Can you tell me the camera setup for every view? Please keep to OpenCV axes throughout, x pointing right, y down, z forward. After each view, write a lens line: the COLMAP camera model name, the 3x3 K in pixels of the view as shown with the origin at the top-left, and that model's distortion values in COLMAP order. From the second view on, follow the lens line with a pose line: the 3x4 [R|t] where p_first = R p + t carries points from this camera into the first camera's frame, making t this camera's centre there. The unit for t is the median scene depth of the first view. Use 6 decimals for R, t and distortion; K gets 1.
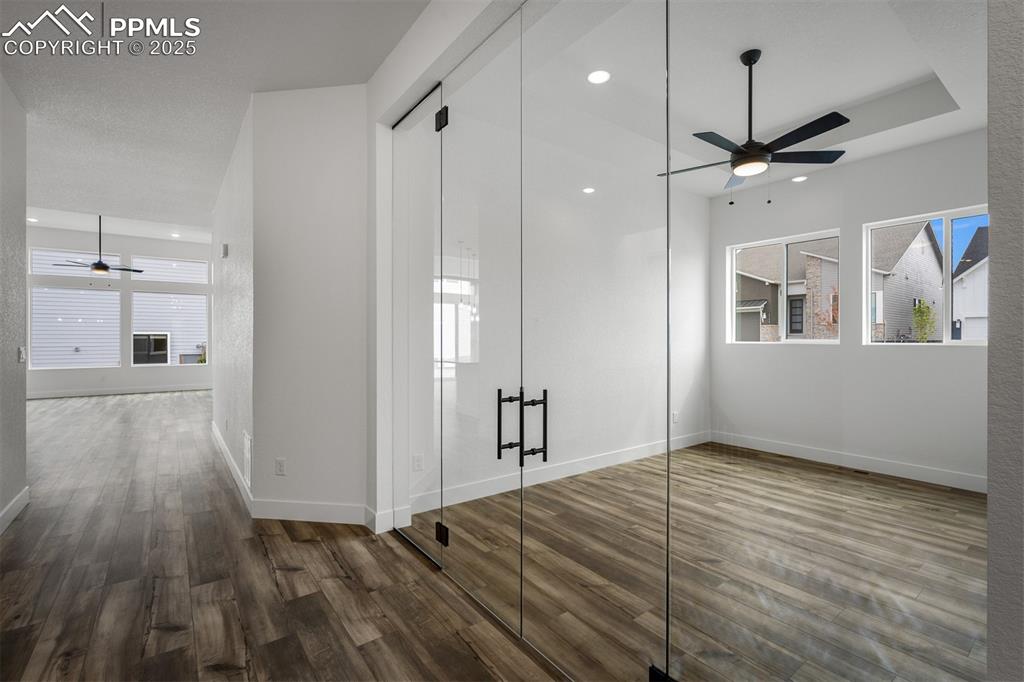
lens RADIAL K [[459.4, 0, 512.0], [0, 459.4, 341.0], [0, 0, 1]] dist [0.000683, 0.000069]
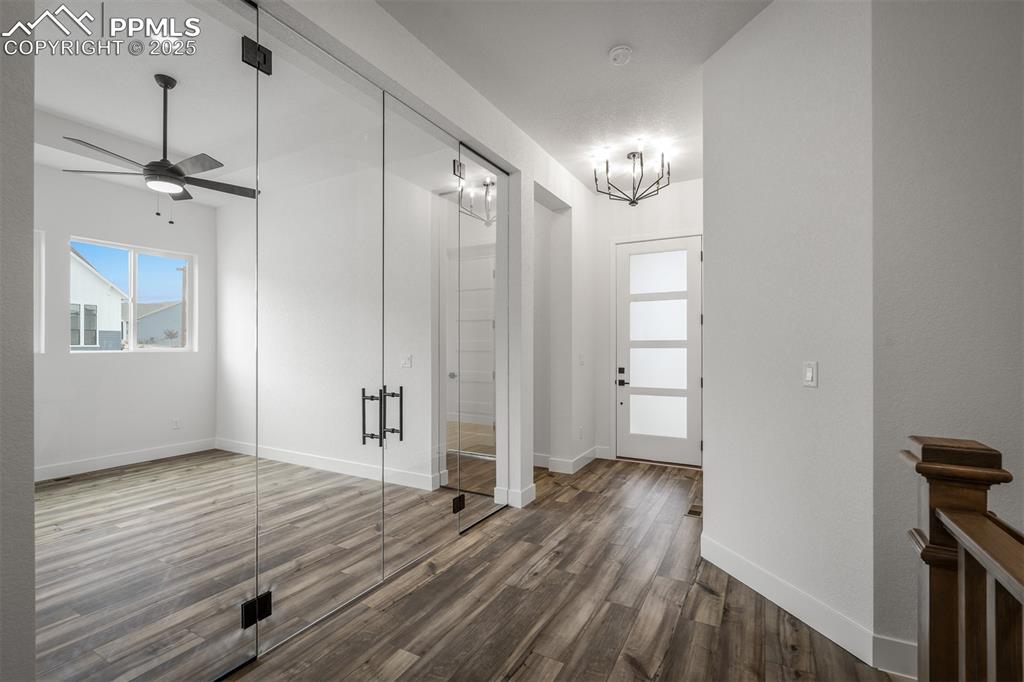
lens RADIAL K [[471.6, 0, 512.0], [0, 471.6, 341.0], [0, 0, 1]] dist [-0.001913, 0.000722]
pose [[-0.427282, 0.010038, 0.904063, -0.922615], [0.001659, 0.999945, -0.010318, -0.006907], [-0.904117, -0.002909, -0.427275, 0.858343]]
